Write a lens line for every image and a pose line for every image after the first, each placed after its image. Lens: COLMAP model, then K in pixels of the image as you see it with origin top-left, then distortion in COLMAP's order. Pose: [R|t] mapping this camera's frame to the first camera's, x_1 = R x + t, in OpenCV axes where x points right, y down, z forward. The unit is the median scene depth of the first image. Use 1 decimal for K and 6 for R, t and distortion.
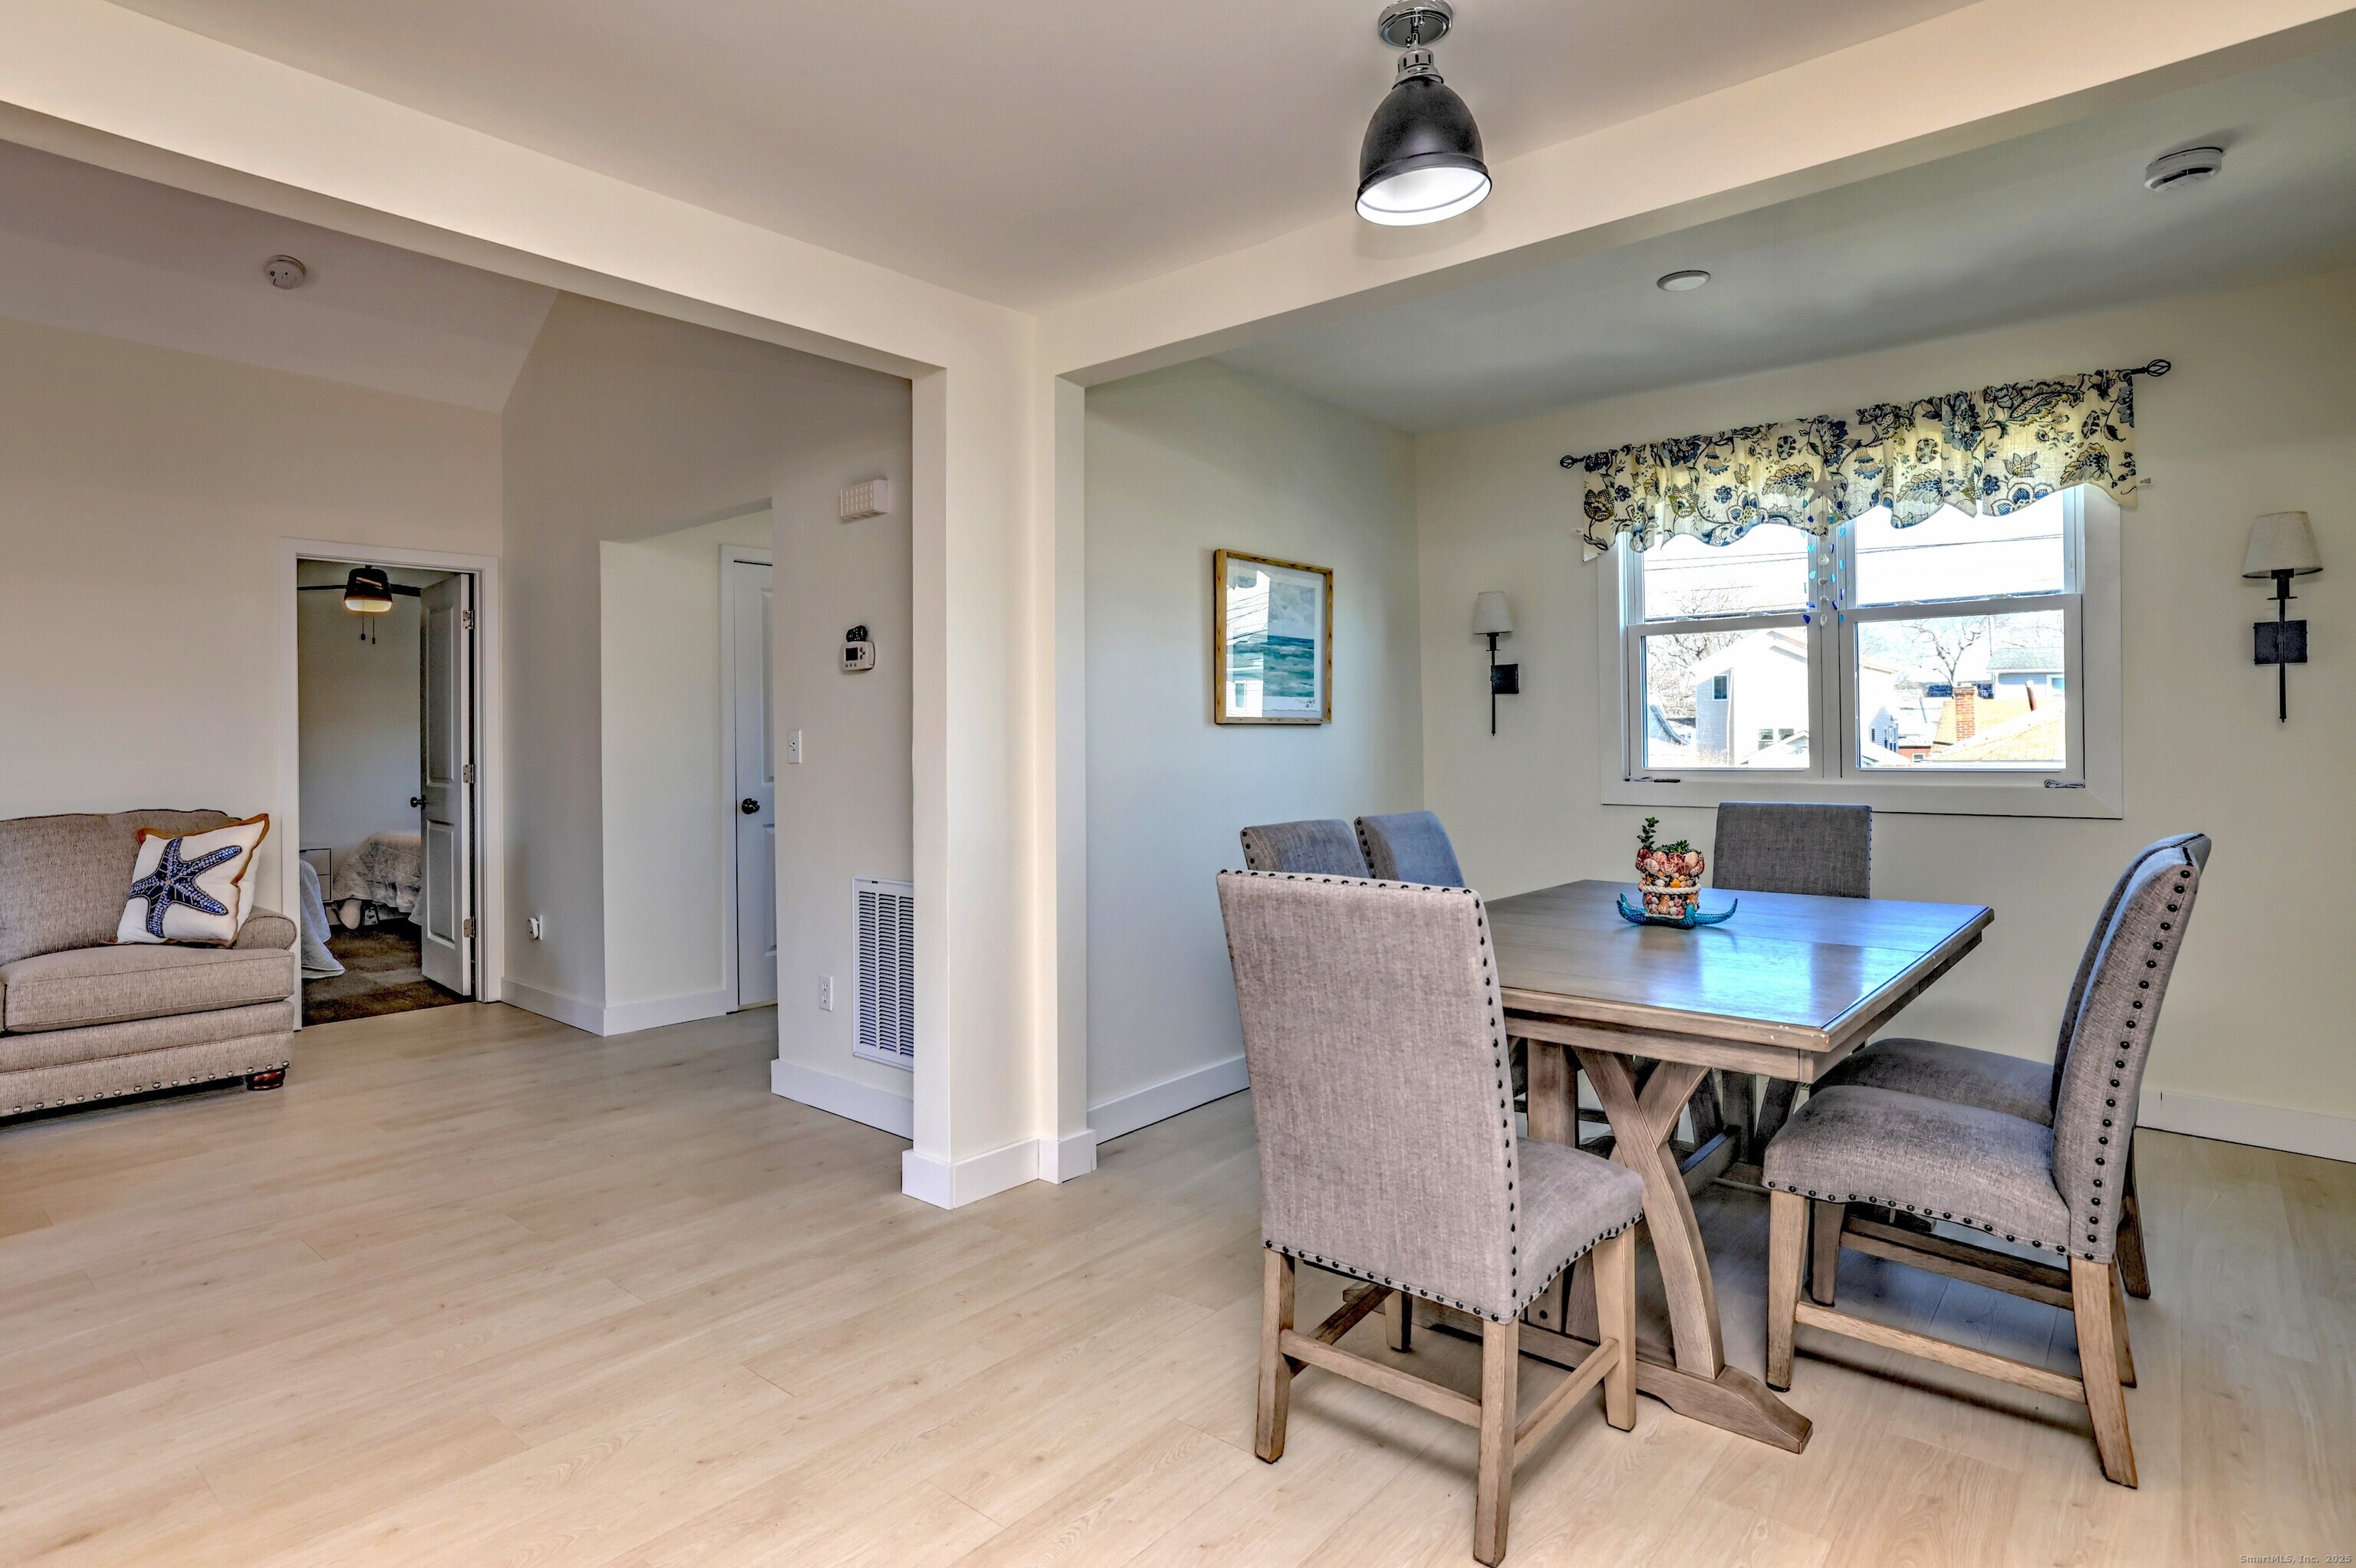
lens RADIAL K [[1190.7, 0, 1106.1], [0, 1190.7, 743.9], [0, 0, 1]] dist [-0.008103, 0.003786]
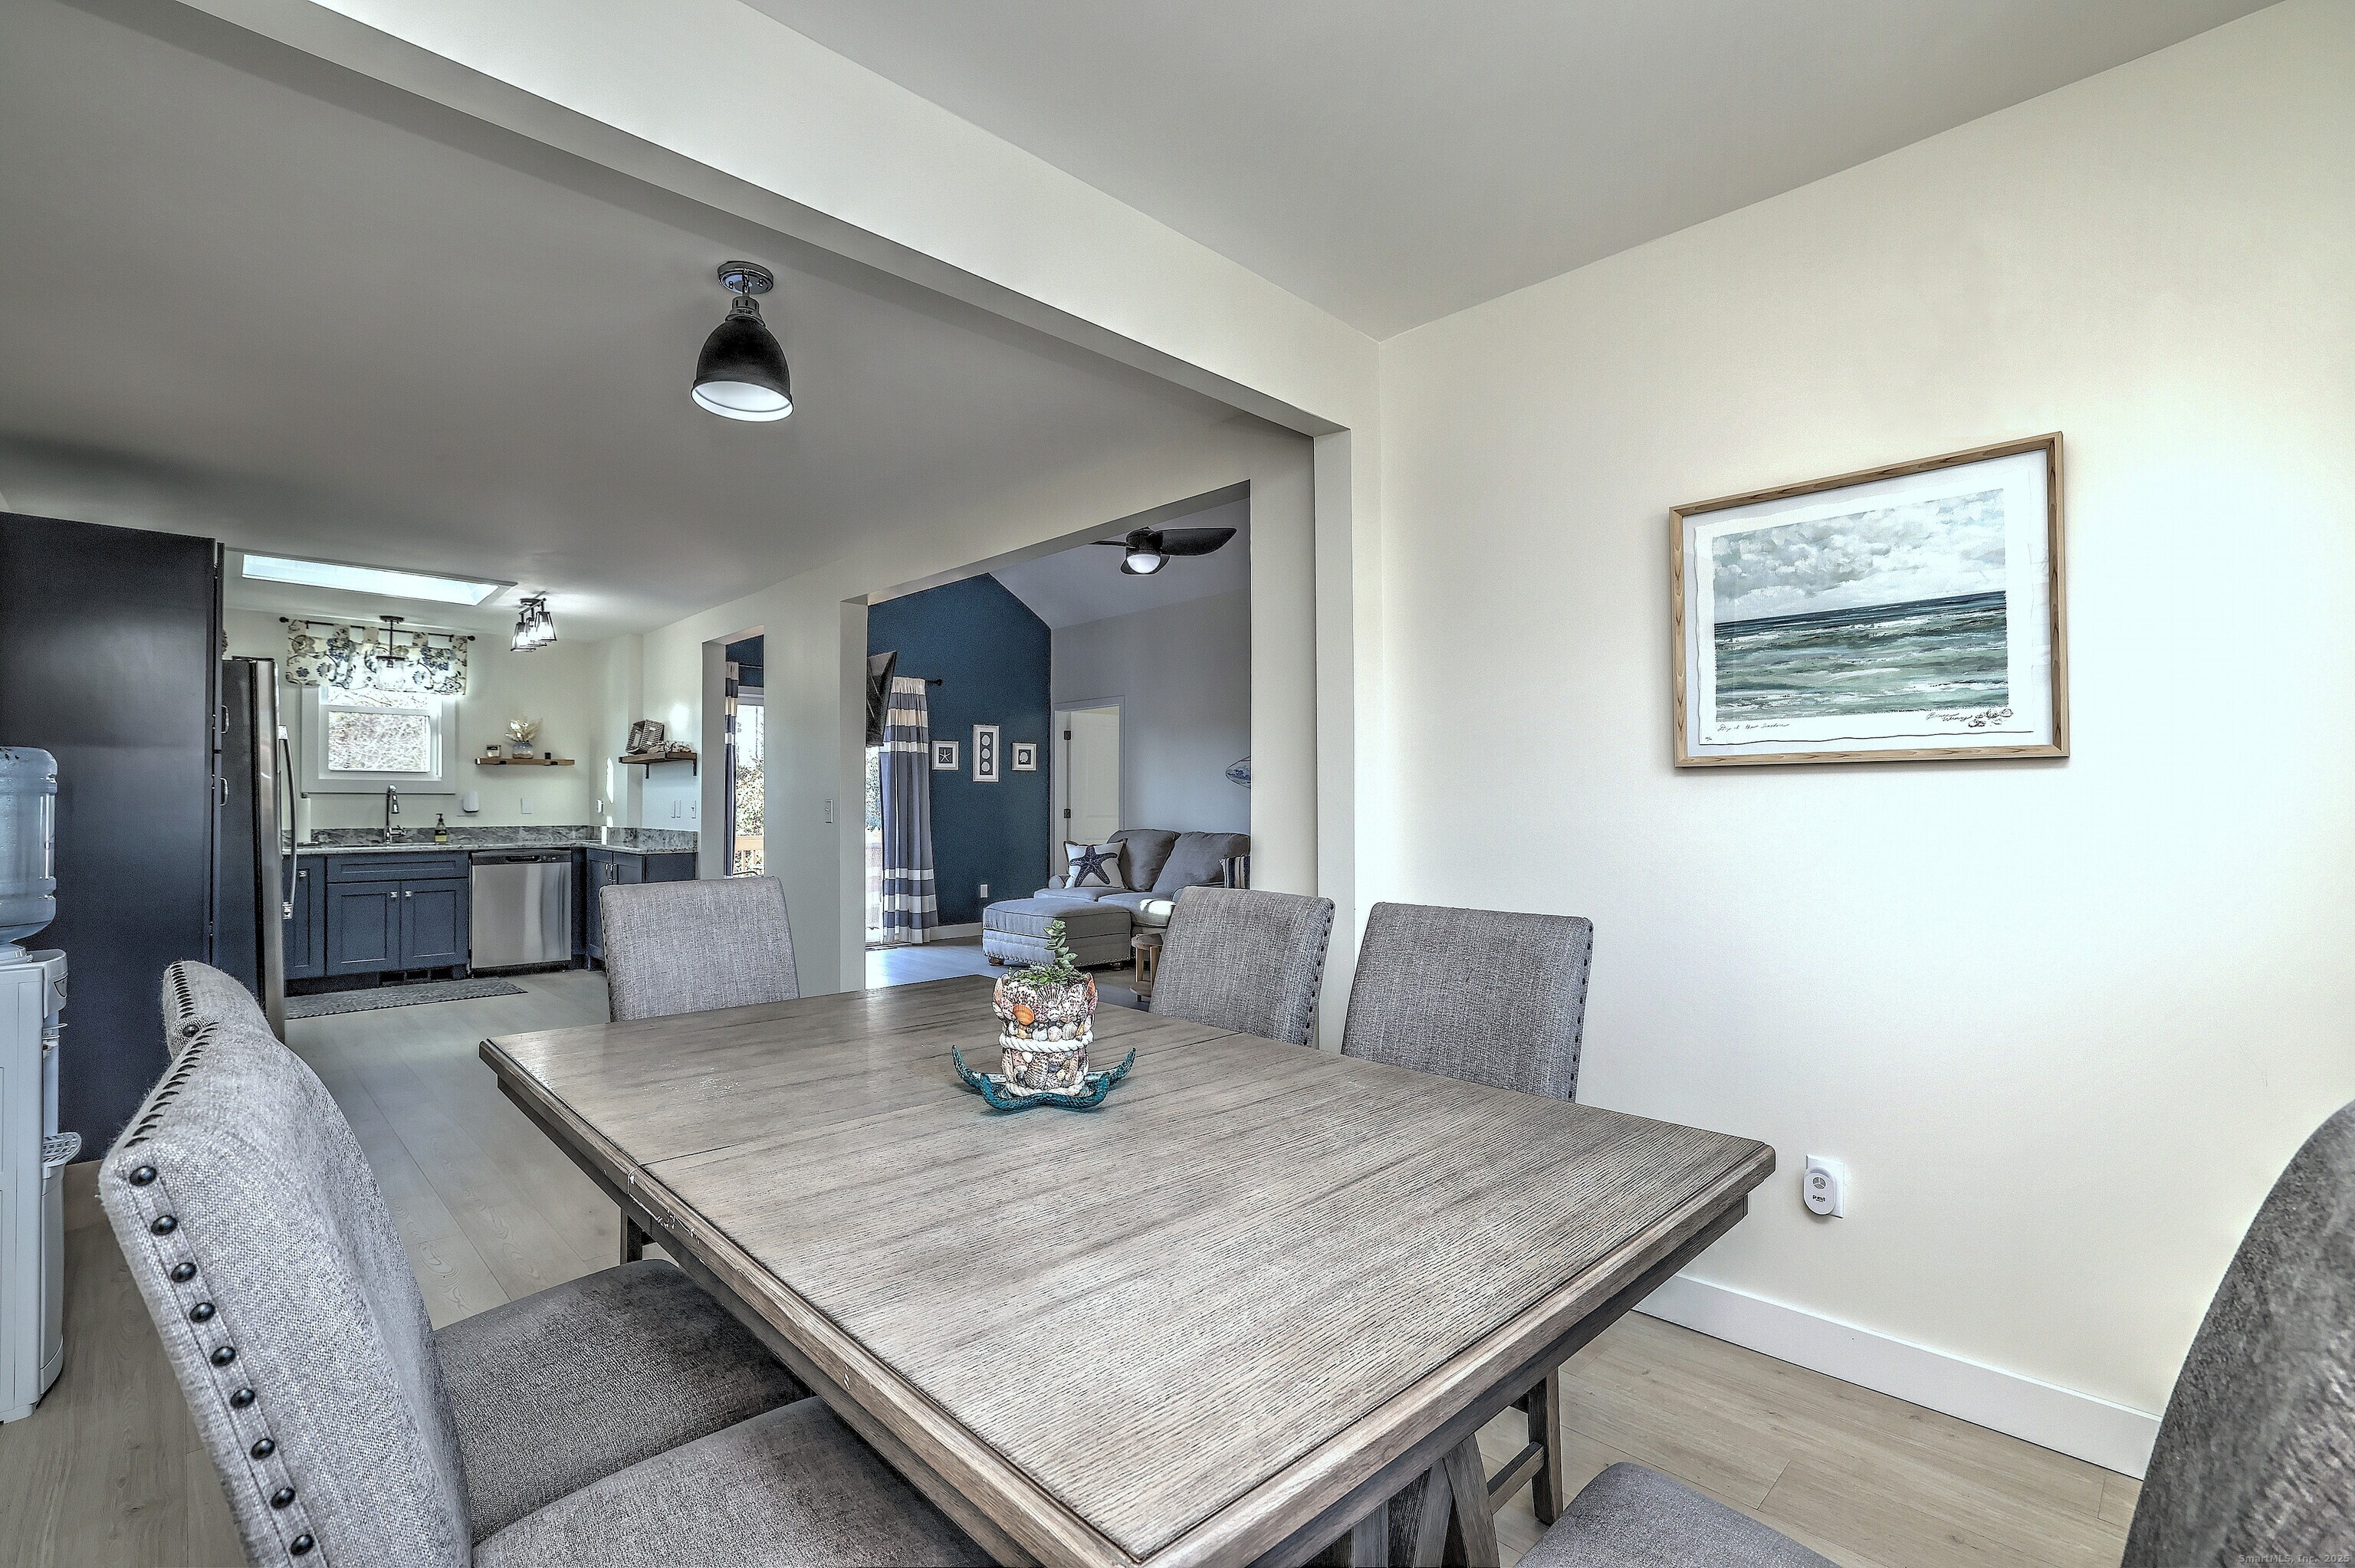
lens RADIAL K [[1068.3, 0, 1172.0], [0, 1068.3, 784.6], [0, 0, 1]] dist [-0.032748, 0.008249]
pose [[-0.077031, -0.006521, -0.997007, 0.690009], [0.002008, 0.999976, -0.006696, -0.006062], [0.997027, -0.002518, -0.077016, 0.760450]]
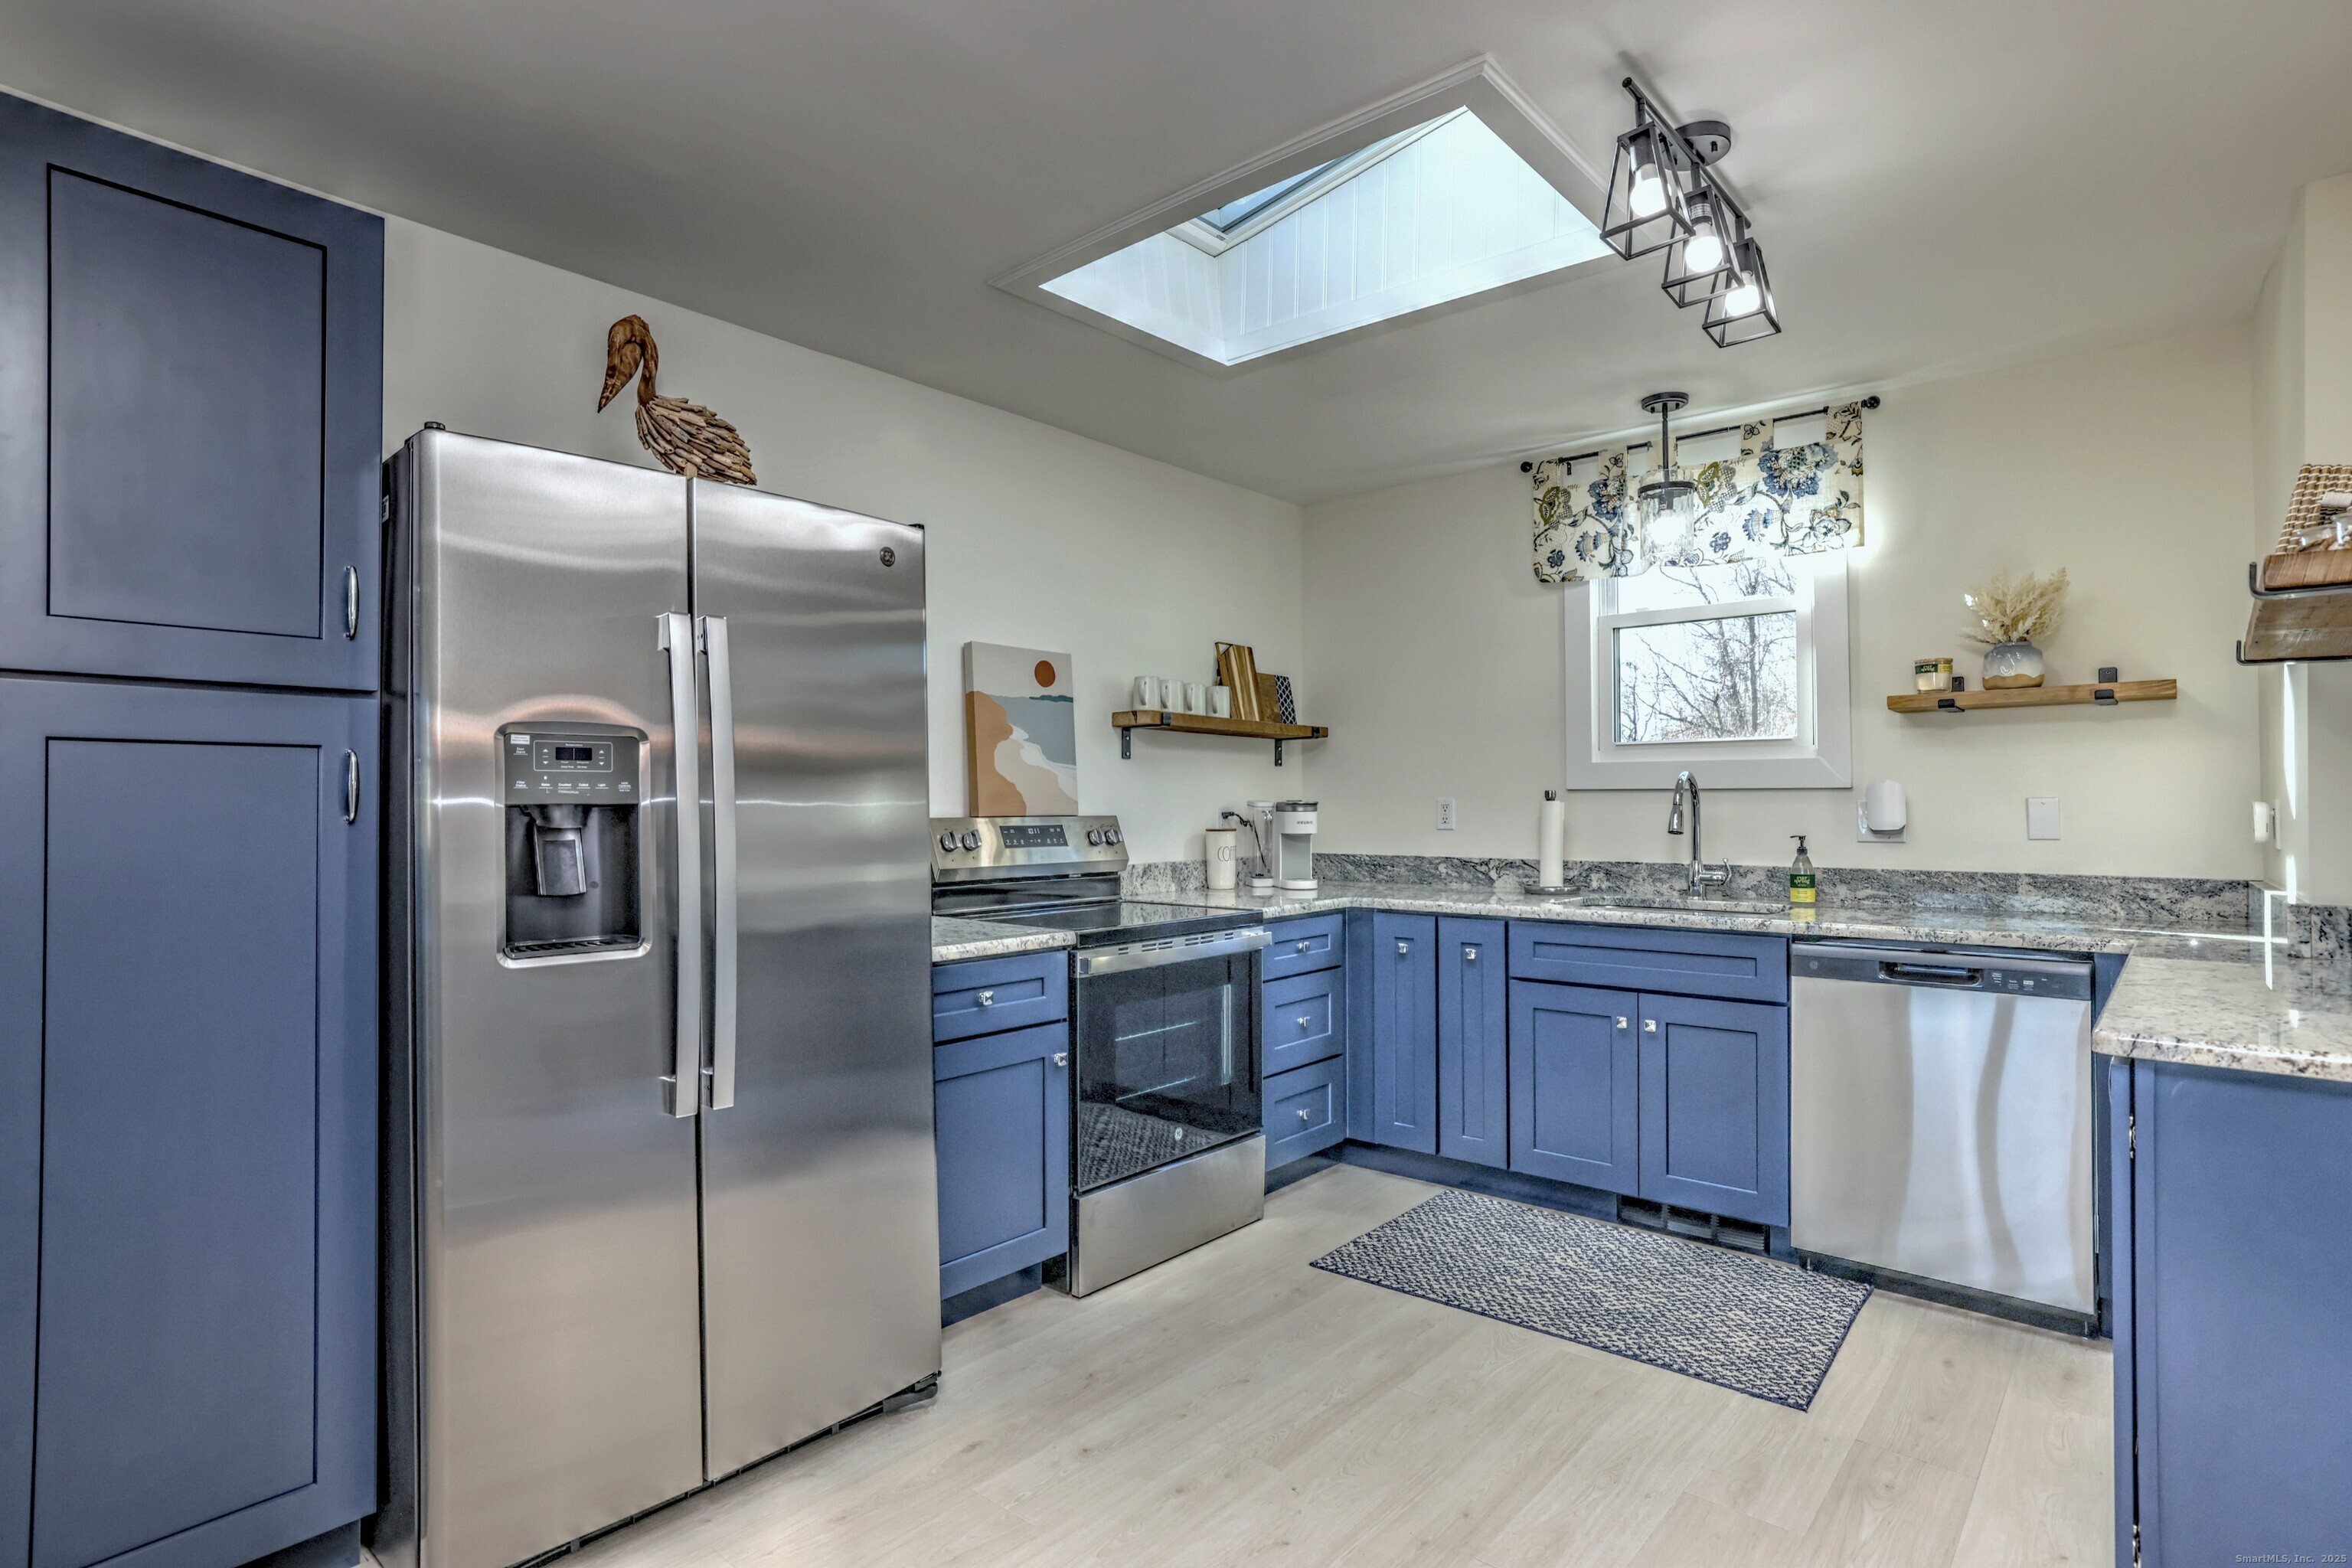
lens RADIAL K [[1188.8, 0, 1179.5], [0, 1188.8, 784.5], [0, 0, 1]] dist [-0.008103, 0.003786]
pose [[-0.999790, 0.008235, -0.018744, -0.497134], [0.008590, 0.999784, -0.018945, 0.003882], [0.018584, -0.019102, -0.999645, 0.241715]]
